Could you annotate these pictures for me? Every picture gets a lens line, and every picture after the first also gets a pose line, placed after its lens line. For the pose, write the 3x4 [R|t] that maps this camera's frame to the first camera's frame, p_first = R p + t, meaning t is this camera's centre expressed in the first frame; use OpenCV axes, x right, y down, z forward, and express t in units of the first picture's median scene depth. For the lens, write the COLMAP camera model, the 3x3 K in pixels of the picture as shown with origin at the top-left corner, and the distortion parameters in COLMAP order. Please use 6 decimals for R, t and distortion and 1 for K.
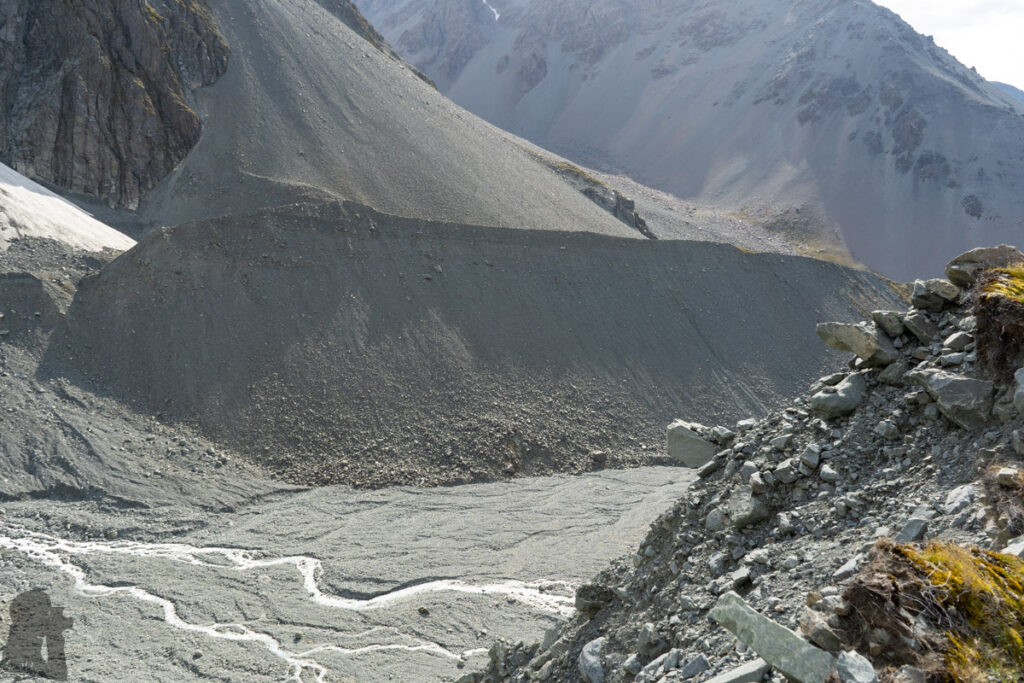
lens RADIAL K [[812.9, 0, 512.0], [0, 812.9, 341.5], [0, 0, 1]] dist [-0.007065, -0.002999]
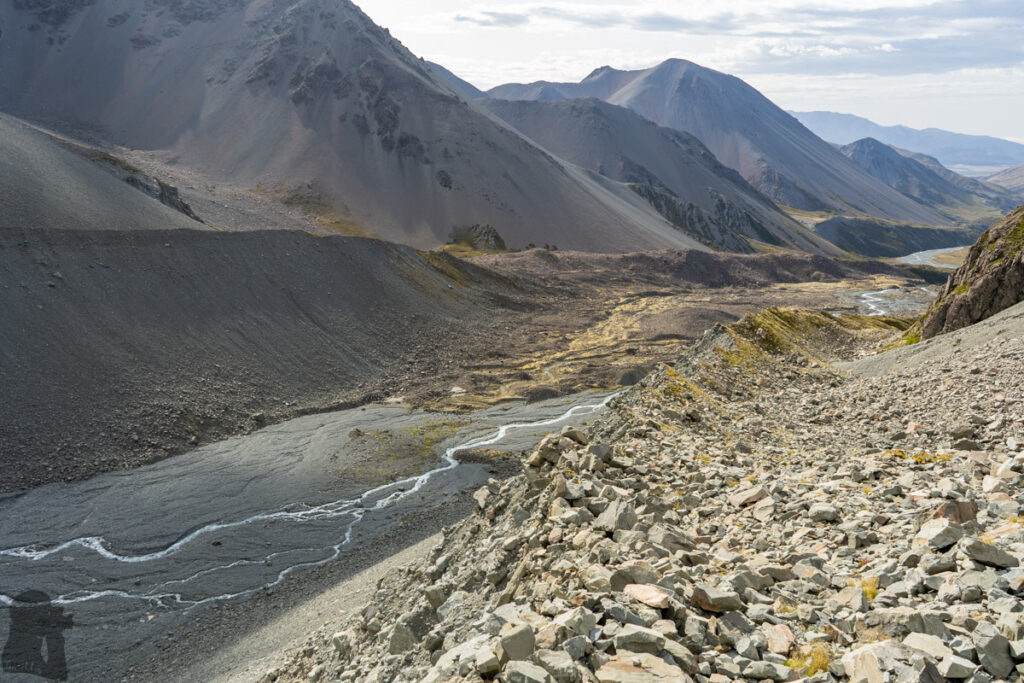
lens RADIAL K [[828.0, 0, 512.0], [0, 828.0, 341.5], [0, 0, 1]] dist [-0.000934, -0.009696]
pose [[0.803982, -0.139111, 0.578153, -0.111926], [0.110607, 0.990269, 0.084461, -0.013589], [-0.584276, -0.003957, 0.811545, -0.092537]]
